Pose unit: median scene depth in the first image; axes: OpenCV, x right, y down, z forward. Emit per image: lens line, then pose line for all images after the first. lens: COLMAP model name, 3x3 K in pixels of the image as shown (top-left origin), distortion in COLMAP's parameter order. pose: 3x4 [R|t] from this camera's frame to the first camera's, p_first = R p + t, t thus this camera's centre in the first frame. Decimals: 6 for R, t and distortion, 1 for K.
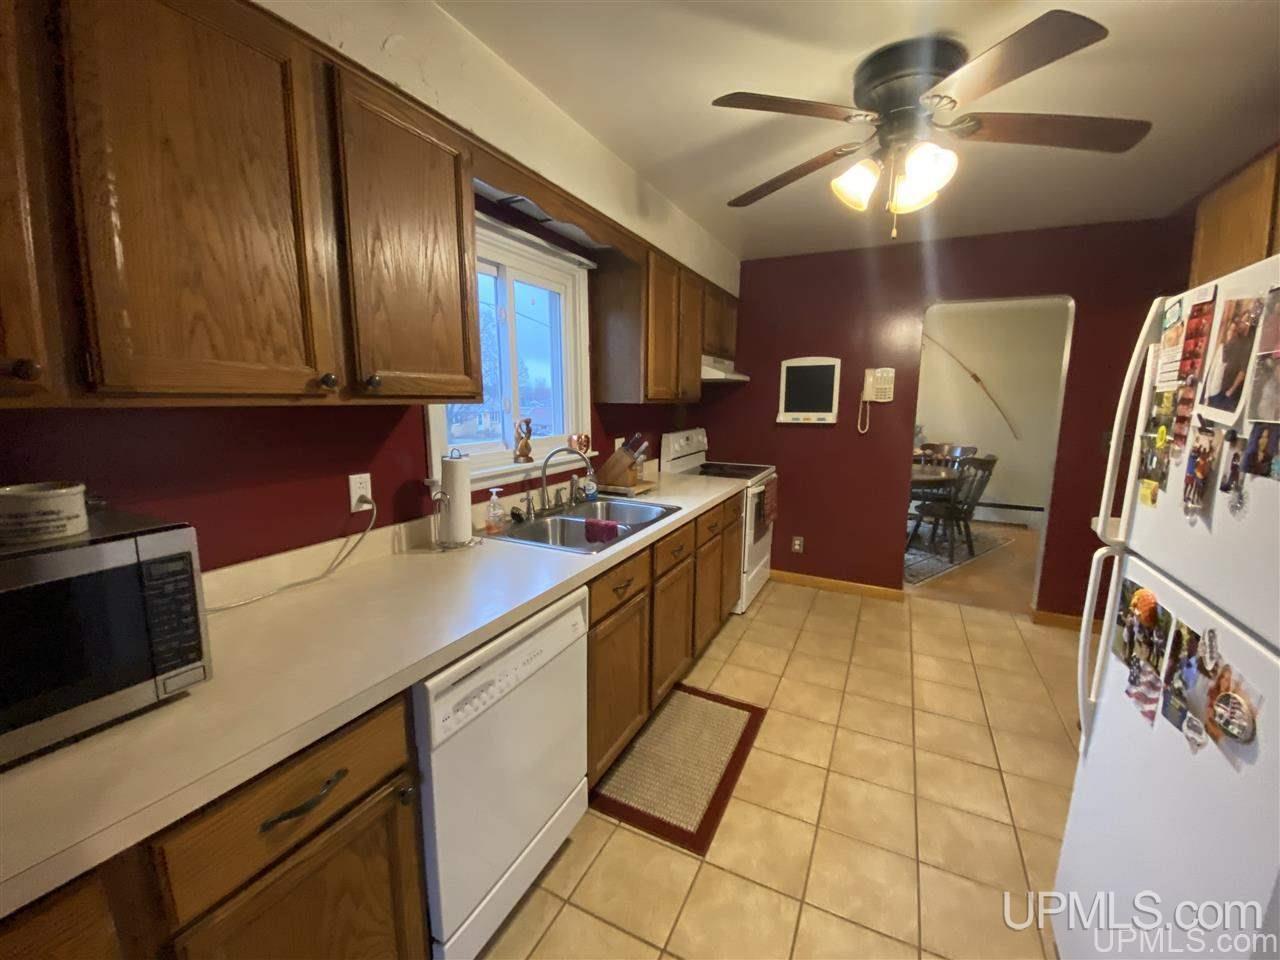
lens RADIAL K [[512.6, 0, 644.8], [0, 512.6, 486.9], [0, 0, 1]] dist [0.011268, -0.016909]
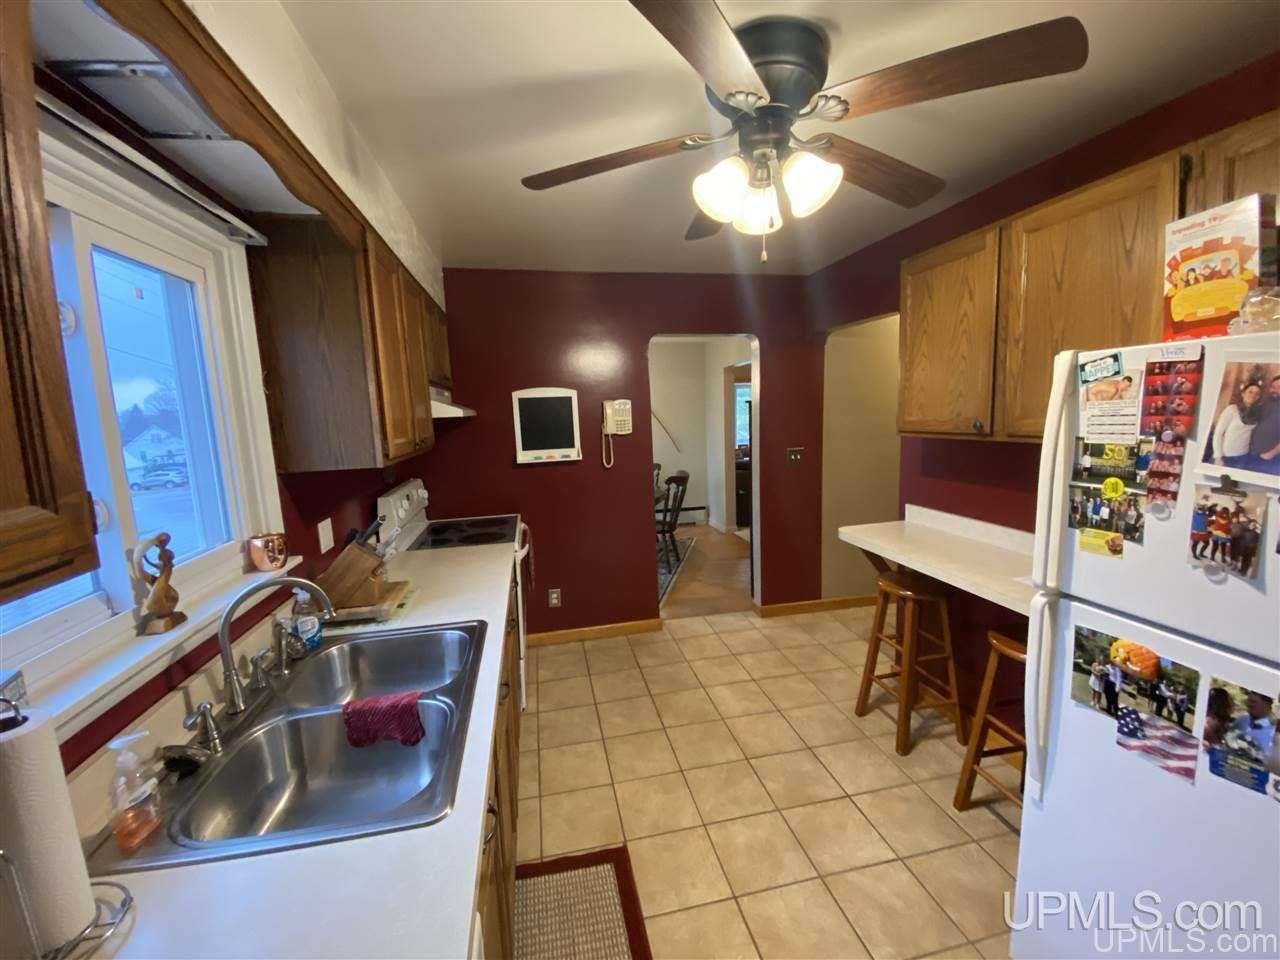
lens RADIAL K [[510.8, 0, 642.0], [0, 510.8, 485.1], [0, 0, 1]] dist [0.056881, -0.033267]
pose [[0.785504, -0.123842, 0.606339, -0.166295], [0.147025, 0.989065, 0.011543, -0.119170], [-0.601139, 0.080079, 0.795122, 0.343440]]
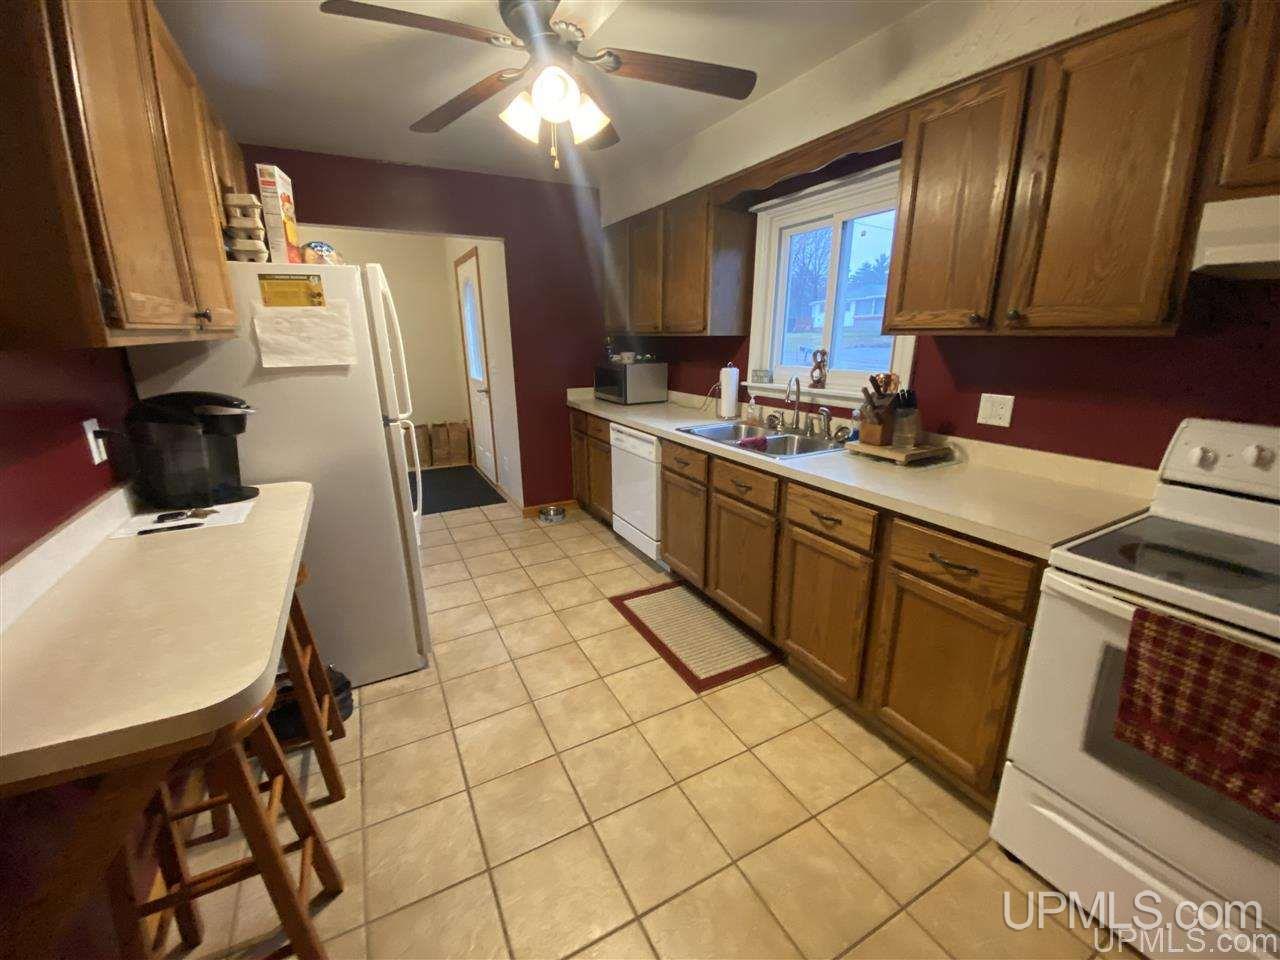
lens RADIAL K [[512.6, 0, 644.8], [0, 512.6, 486.9], [0, 0, 1]] dist [0.011268, -0.016909]
pose [[-0.577588, 0.237141, -0.781125, 0.980793], [-0.130237, 0.917851, 0.374950, -0.231542], [0.805873, 0.318298, -0.499255, 1.373582]]
